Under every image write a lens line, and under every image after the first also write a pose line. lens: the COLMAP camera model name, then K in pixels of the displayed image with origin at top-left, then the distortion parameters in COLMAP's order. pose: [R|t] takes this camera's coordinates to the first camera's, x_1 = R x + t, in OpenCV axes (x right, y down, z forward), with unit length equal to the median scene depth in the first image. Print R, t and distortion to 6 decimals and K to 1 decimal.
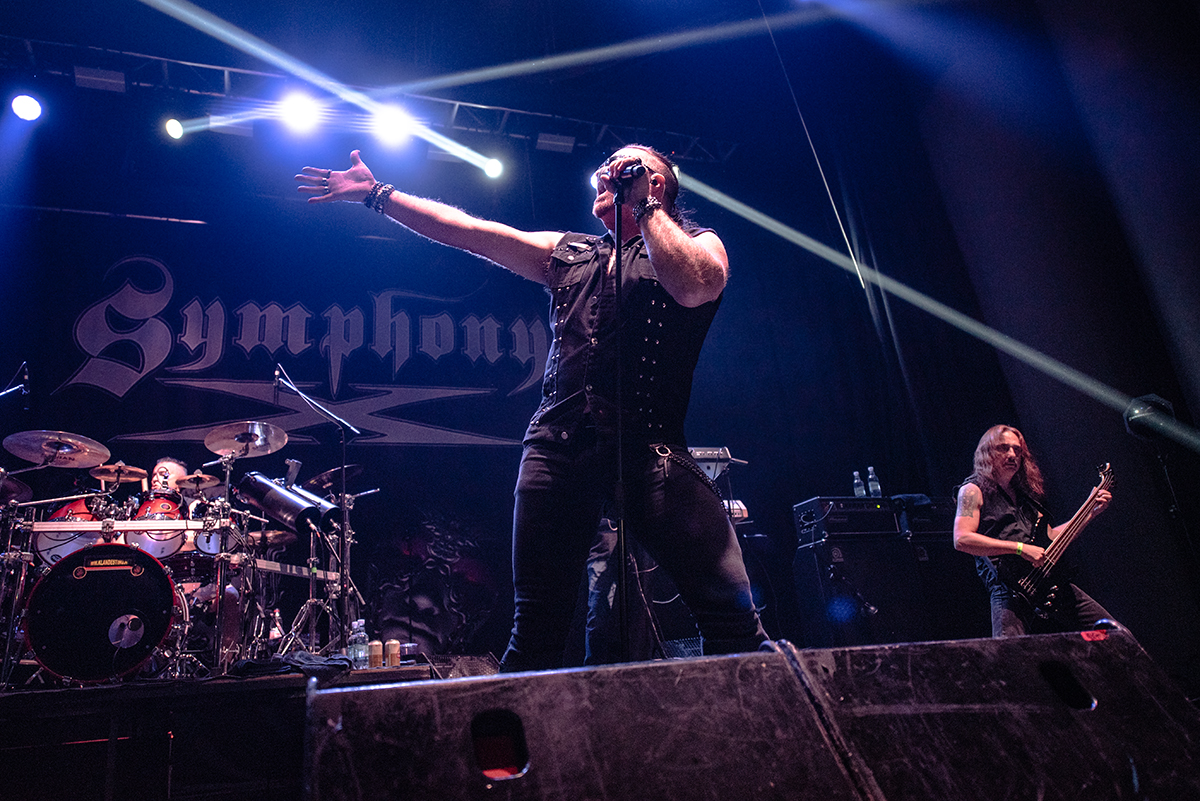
lens RADIAL K [[856.4, 0, 558.2], [0, 856.4, 362.1], [0, 0, 1]] dist [0.017165, -0.010755]
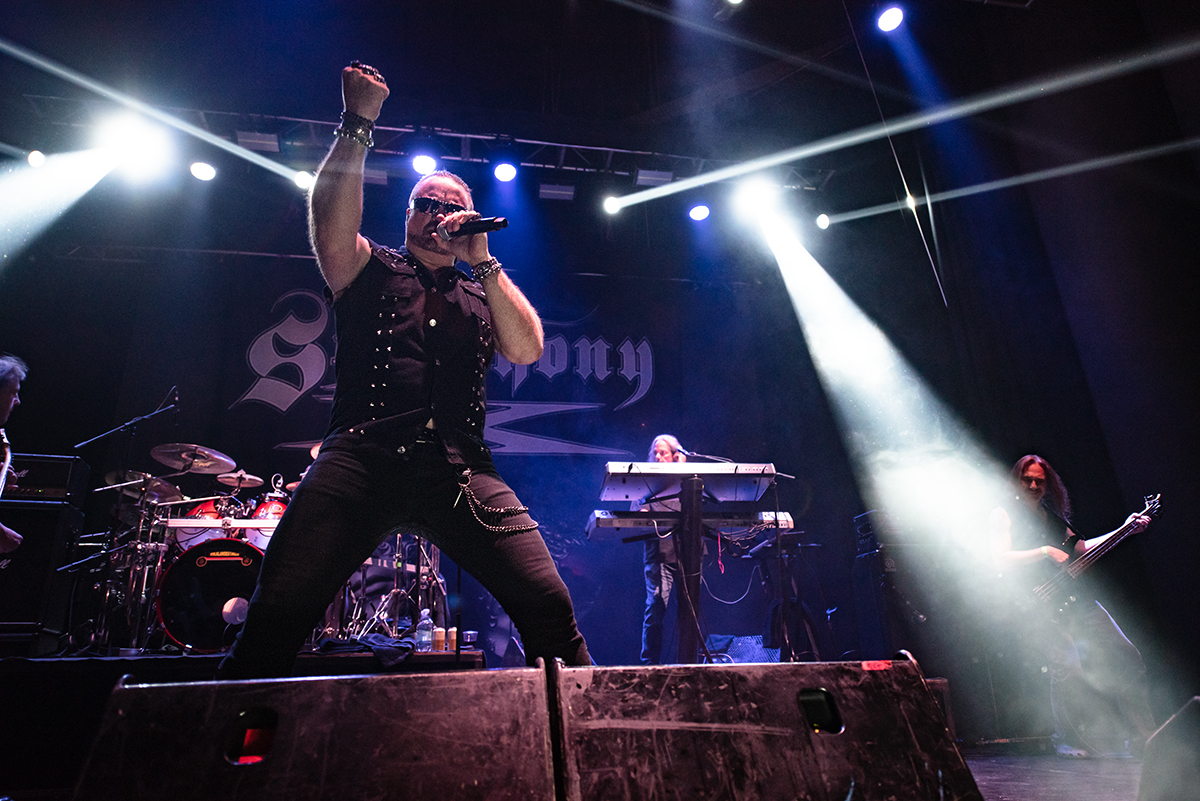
lens RADIAL K [[781.0, 0, 596.9], [0, 781.0, 403.7], [0, 0, 1]] dist [0.004952, -0.004613]
pose [[0.988824, 0.001220, -0.149083, 0.148399], [0.004468, 0.999275, 0.037816, -0.016065], [0.149021, -0.038059, 0.988101, -0.000111]]
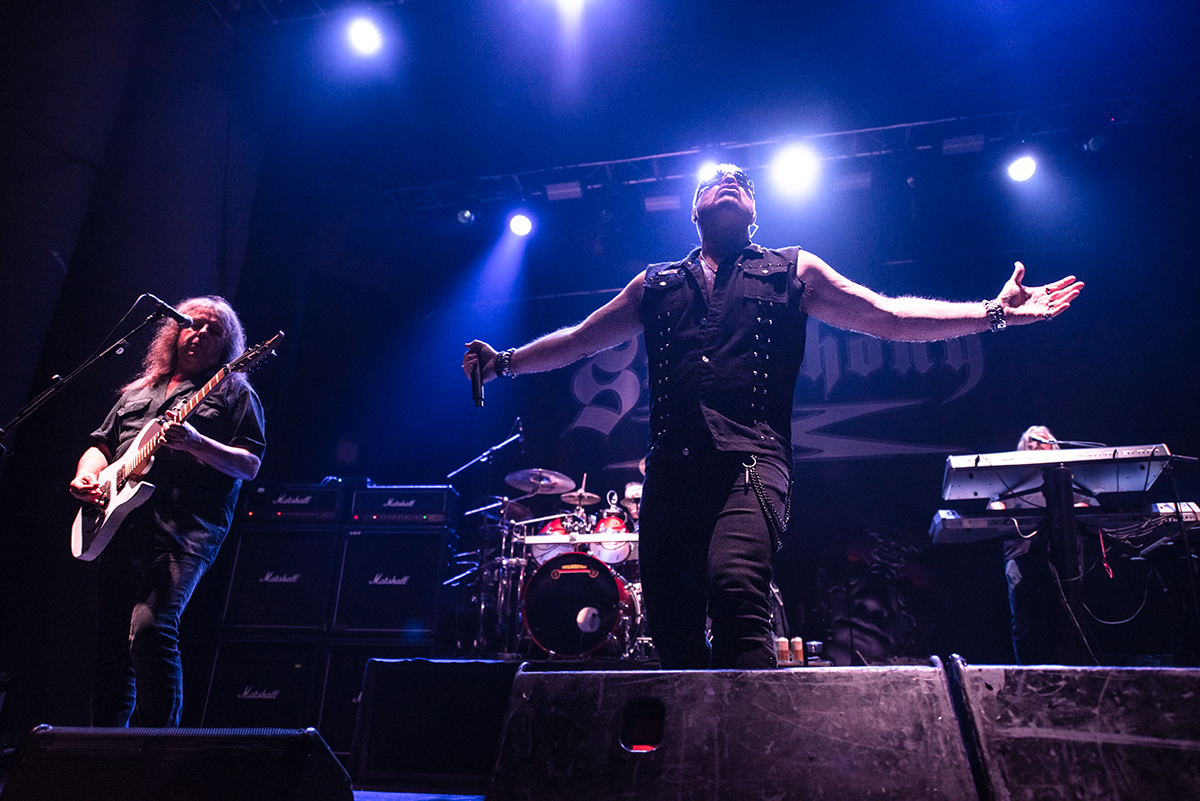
lens RADIAL K [[781.0, 0, 607.0], [0, 781.0, 402.8], [0, 0, 1]] dist [0.004952, -0.004613]
pose [[0.862269, -0.097855, -0.496906, 0.124729], [0.109816, 0.993939, -0.005175, -0.002447], [0.494401, -0.050105, 0.867789, 0.008419]]
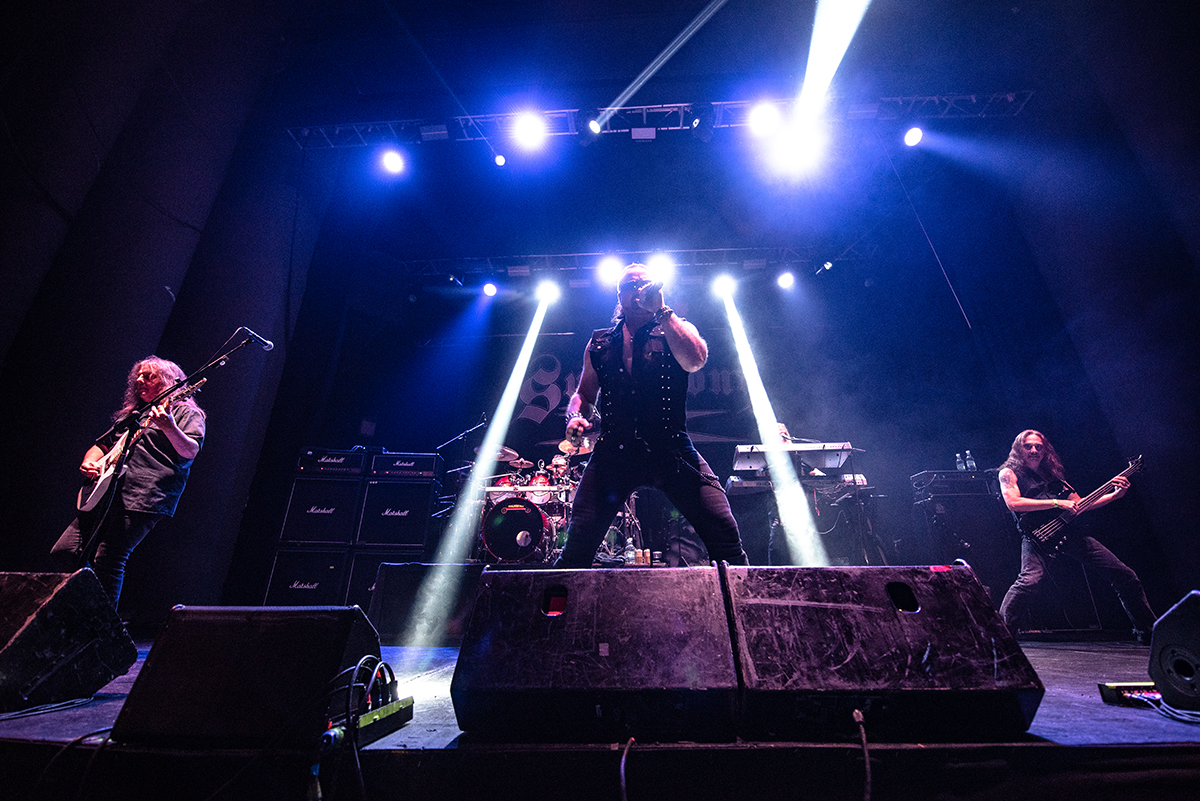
lens RADIAL K [[485.4, 0, 612.1], [0, 485.4, 405.4], [0, 0, 1]] dist [-0.009701, -0.003722]
pose [[0.929502, -0.057202, -0.364355, 0.139396], [0.066476, 0.997704, 0.012950, -0.013931], [0.362777, -0.036257, 0.931170, -0.018547]]
